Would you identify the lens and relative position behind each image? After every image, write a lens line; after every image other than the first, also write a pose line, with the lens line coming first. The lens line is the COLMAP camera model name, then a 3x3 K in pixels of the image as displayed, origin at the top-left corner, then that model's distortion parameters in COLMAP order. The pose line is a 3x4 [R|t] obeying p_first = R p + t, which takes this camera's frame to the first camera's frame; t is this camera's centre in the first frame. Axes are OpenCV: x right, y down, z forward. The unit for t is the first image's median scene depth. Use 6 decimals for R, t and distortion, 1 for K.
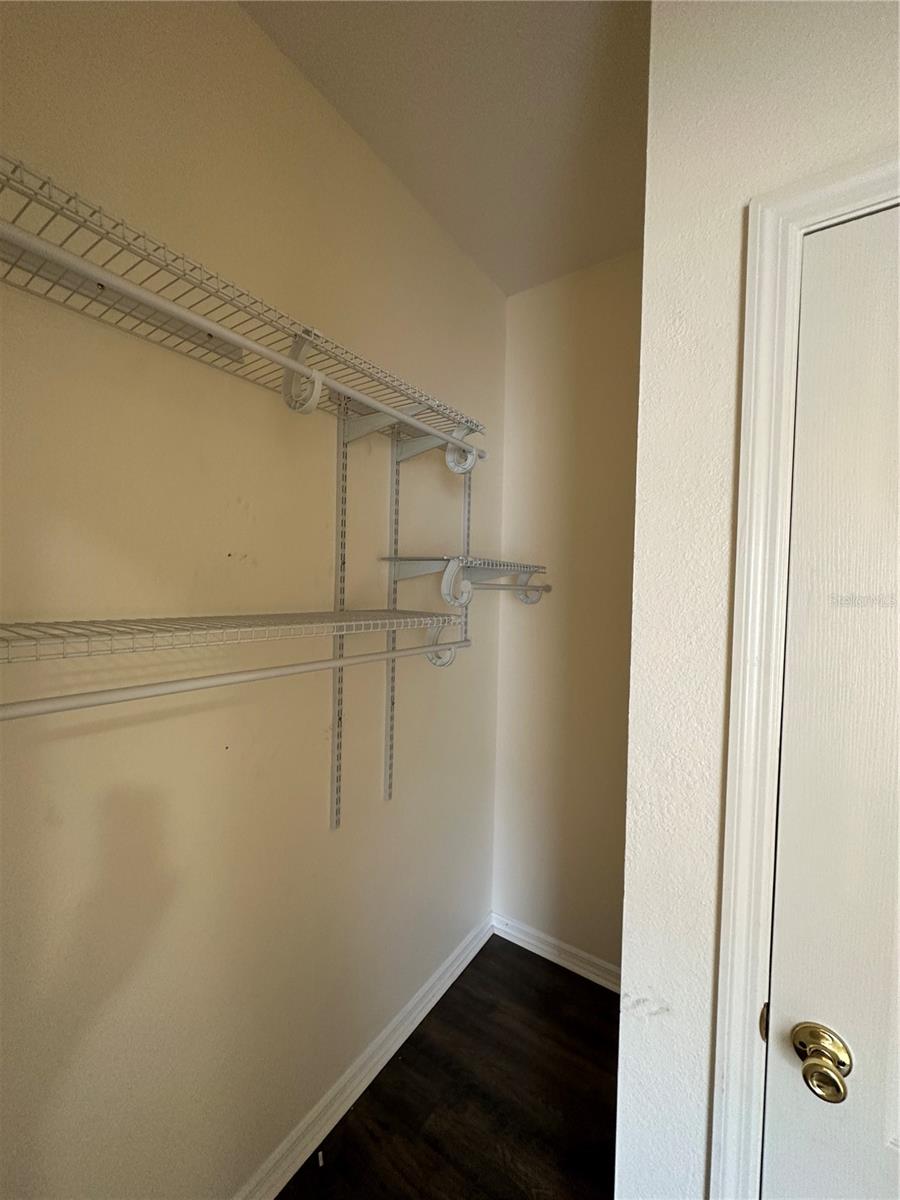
lens RADIAL K [[477.0, 0, 450.0], [0, 477.0, 600.0], [0, 0, 1]] dist [-0.004116, 0.001196]
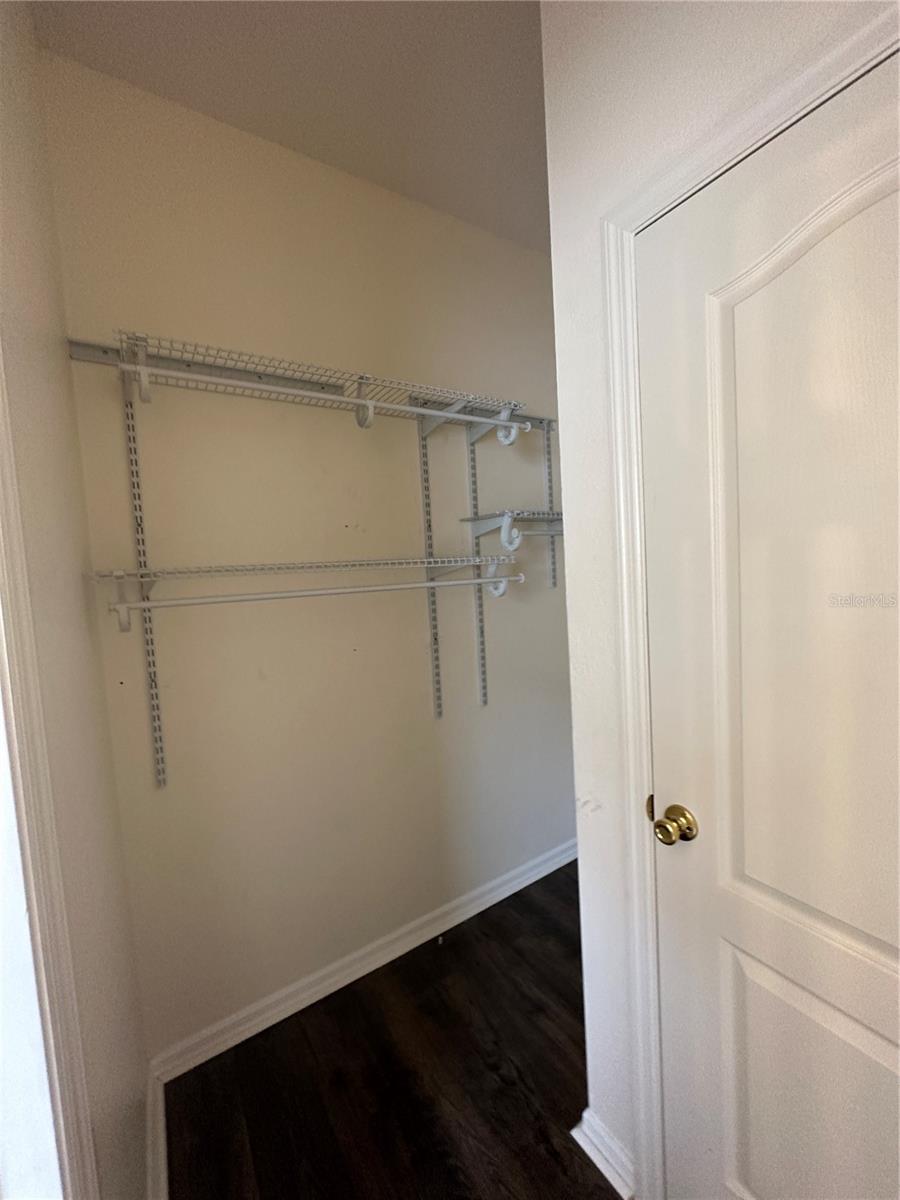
lens RADIAL K [[477.0, 0, 450.0], [0, 477.0, 600.0], [0, 0, 1]] dist [-0.004116, 0.001196]
pose [[0.919409, -0.049757, -0.390143, 0.353937], [0.066859, 0.997300, 0.030370, 0.097753], [0.387578, -0.054007, 0.920253, -0.252735]]
